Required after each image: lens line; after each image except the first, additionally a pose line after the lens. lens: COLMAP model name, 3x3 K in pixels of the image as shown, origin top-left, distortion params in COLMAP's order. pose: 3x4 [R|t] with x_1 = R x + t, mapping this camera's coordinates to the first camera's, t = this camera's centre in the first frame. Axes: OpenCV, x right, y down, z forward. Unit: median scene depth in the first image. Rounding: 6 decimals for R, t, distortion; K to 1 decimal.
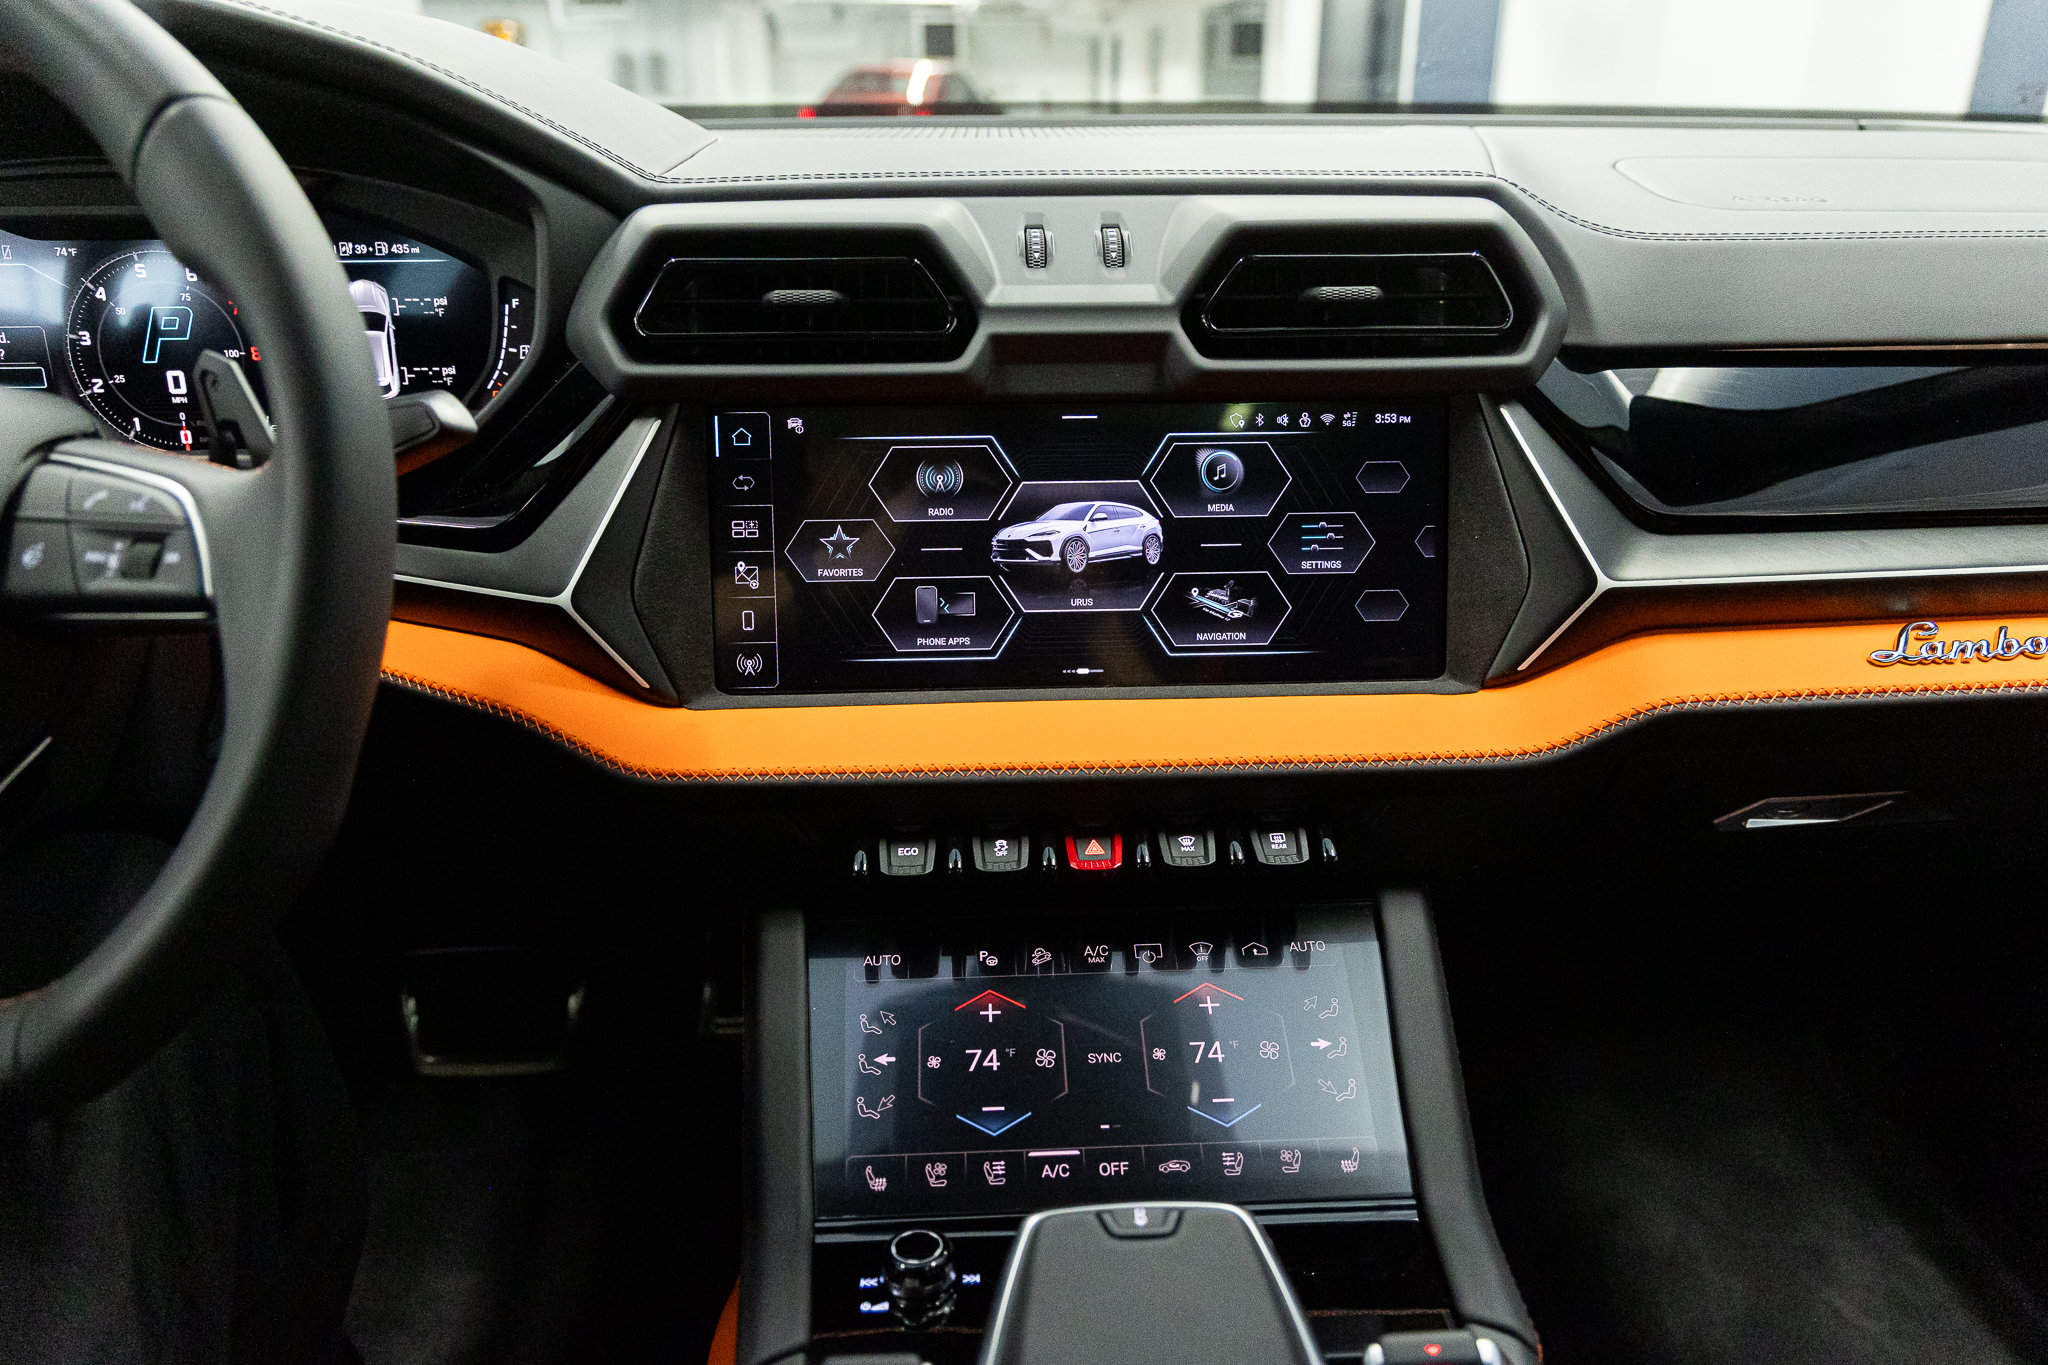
lens RADIAL K [[1458.3, 0, 1024.0], [0, 1458.3, 682.5], [0, 0, 1]] dist [0.007833, 0.002911]
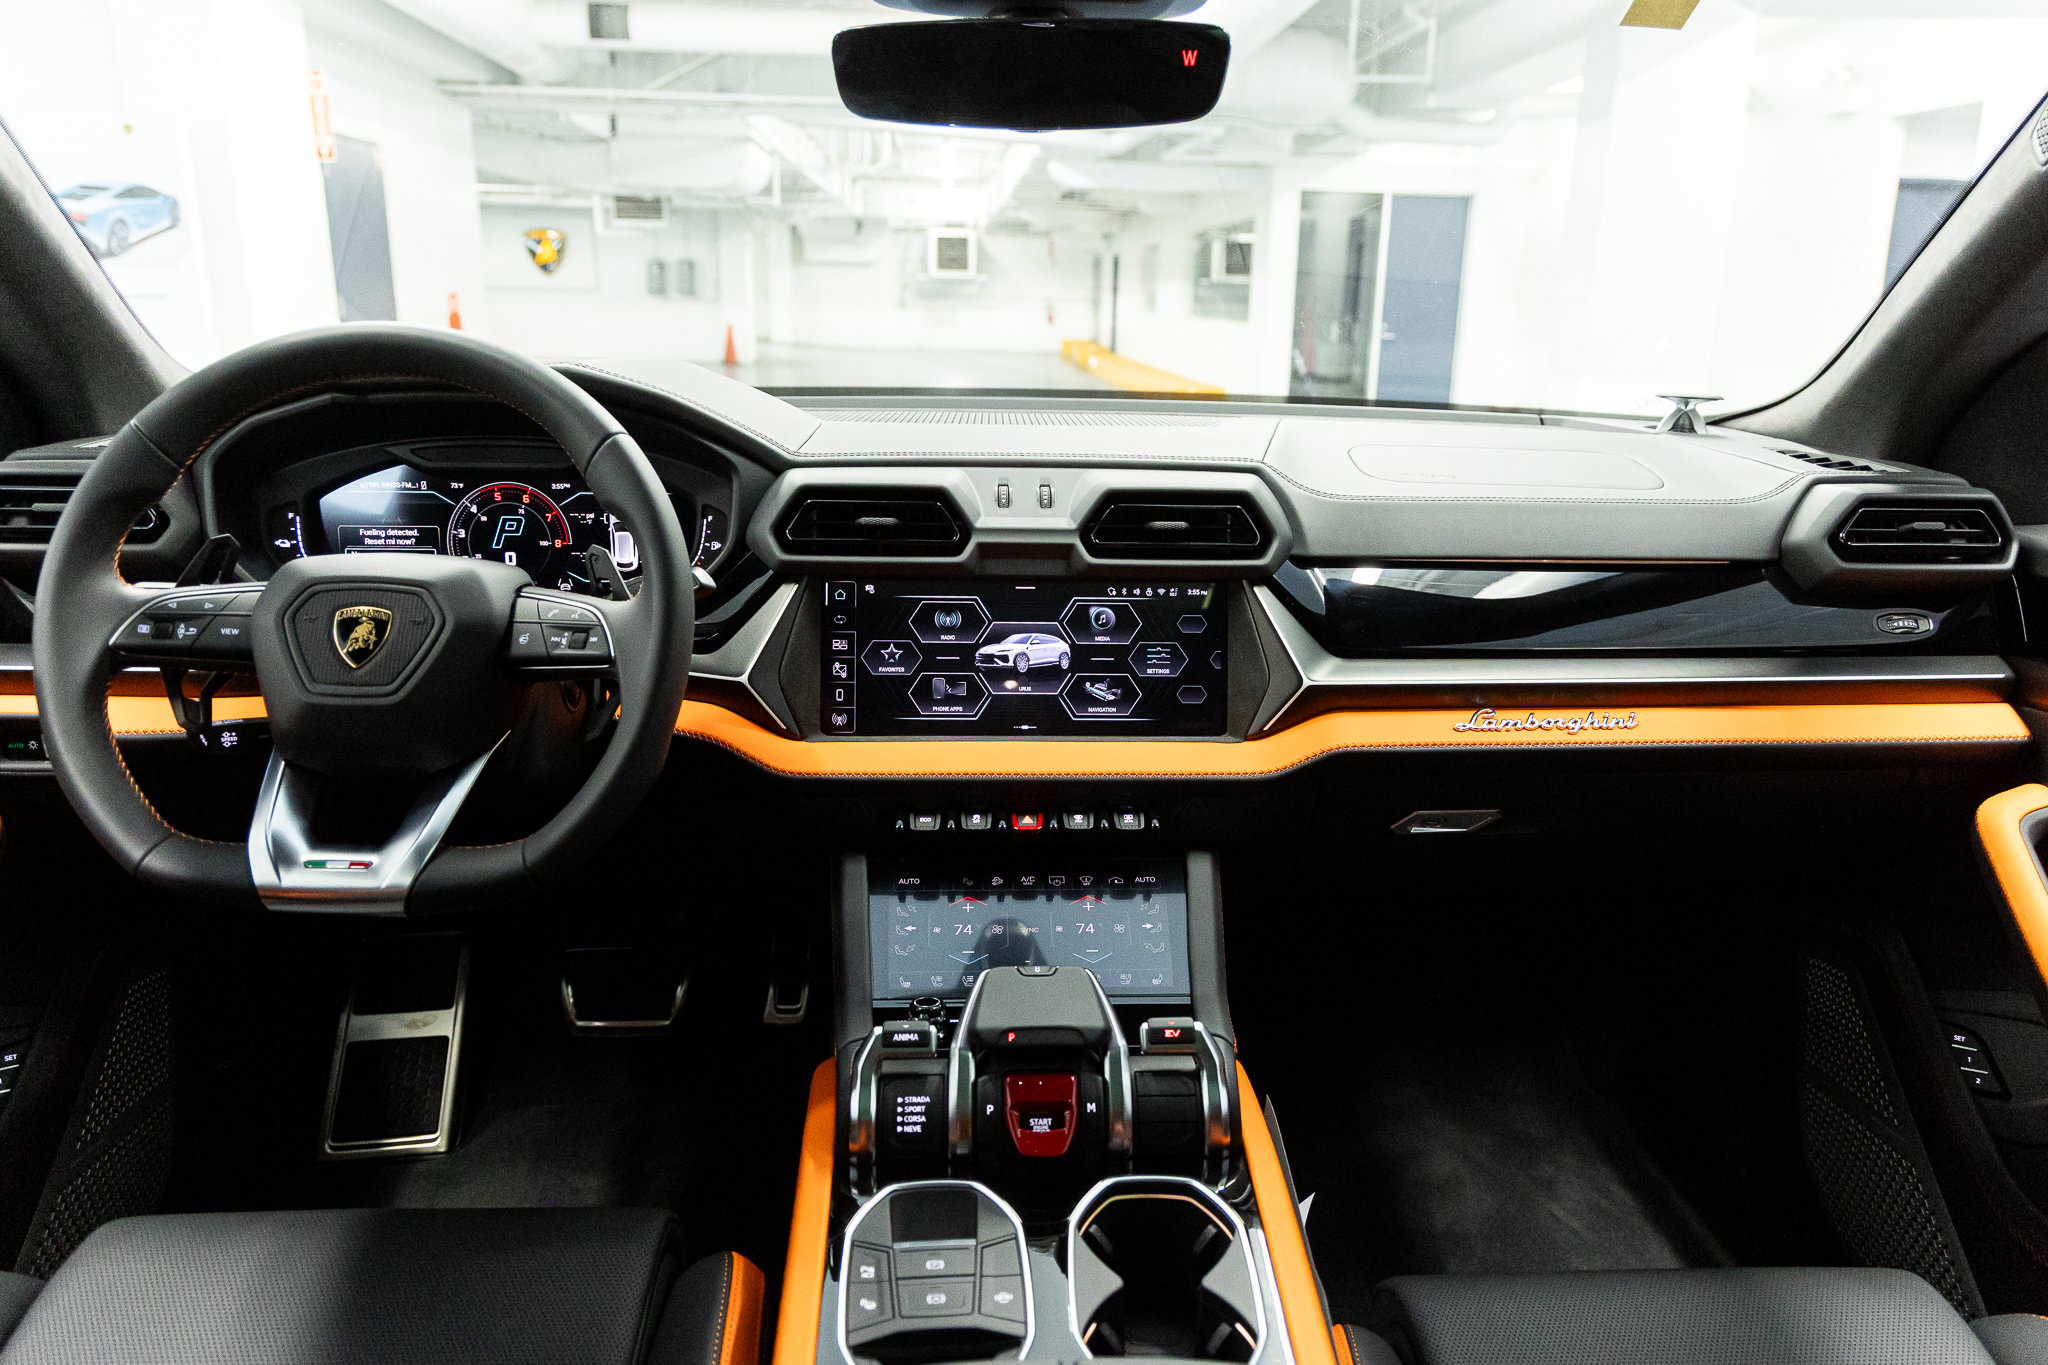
lens RADIAL K [[1386.3, 0, 1024.0], [0, 1386.3, 682.5], [0, 0, 1]] dist [0.005450, 0.001132]
pose [[0.999781, 0.020832, 0.002196, 0.035116], [-0.020410, 0.992362, -0.121661, 0.147535], [-0.004713, 0.121590, 0.992569, -0.711053]]
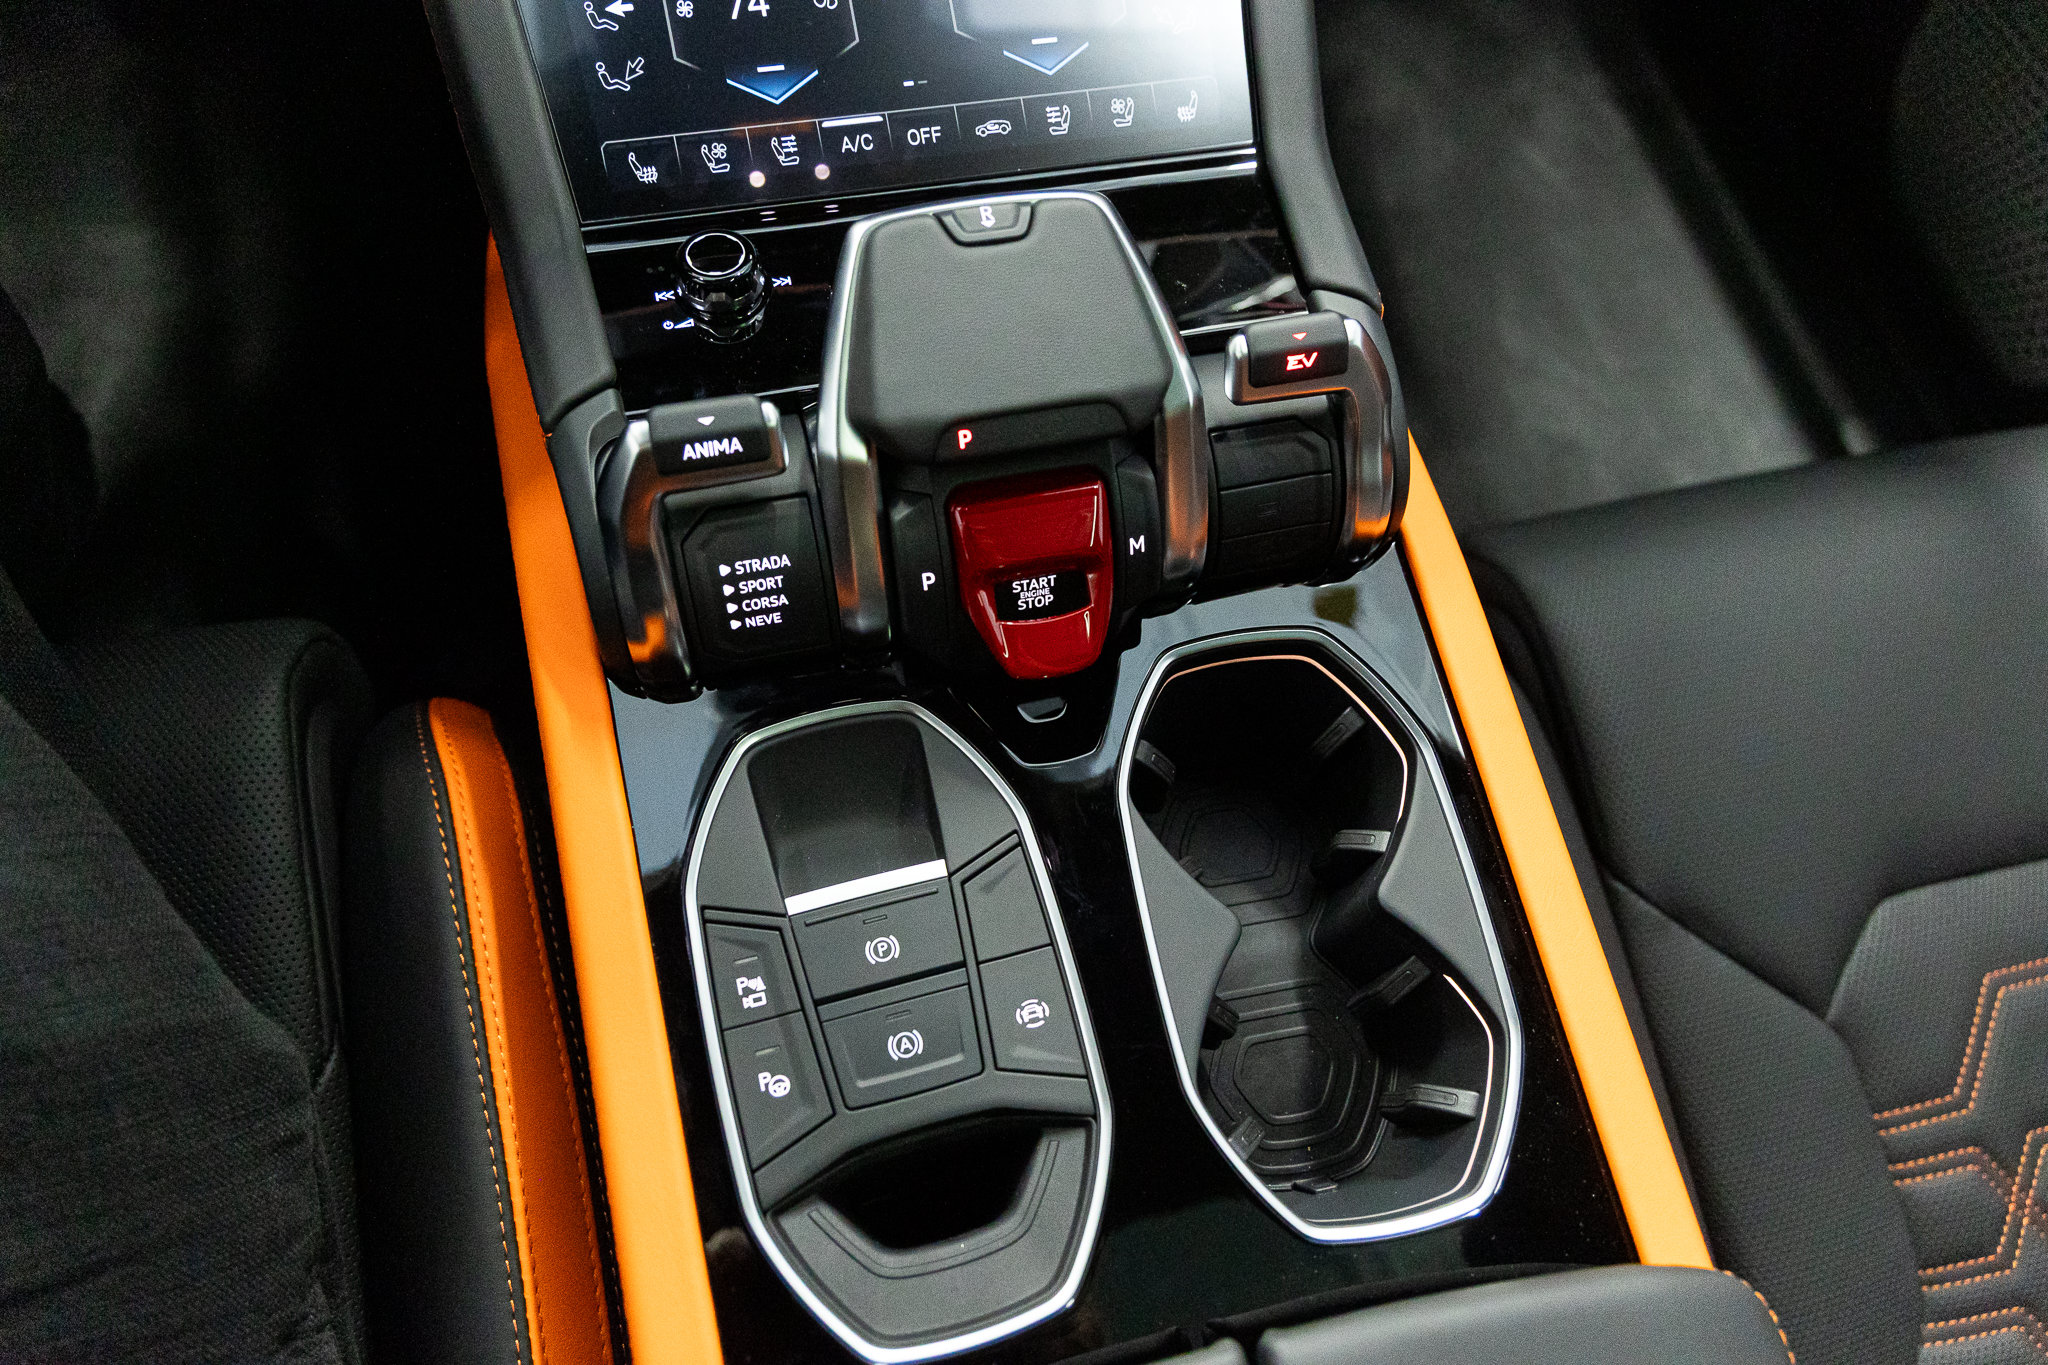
lens RADIAL K [[1386.3, 0, 1024.0], [0, 1386.3, 682.5], [0, 0, 1]] dist [0.005450, 0.001132]
pose [[0.977170, -0.134925, 0.164114, -0.050663], [-0.017614, 0.718347, 0.695462, -0.003690], [-0.211726, -0.682475, 0.699571, 0.171710]]
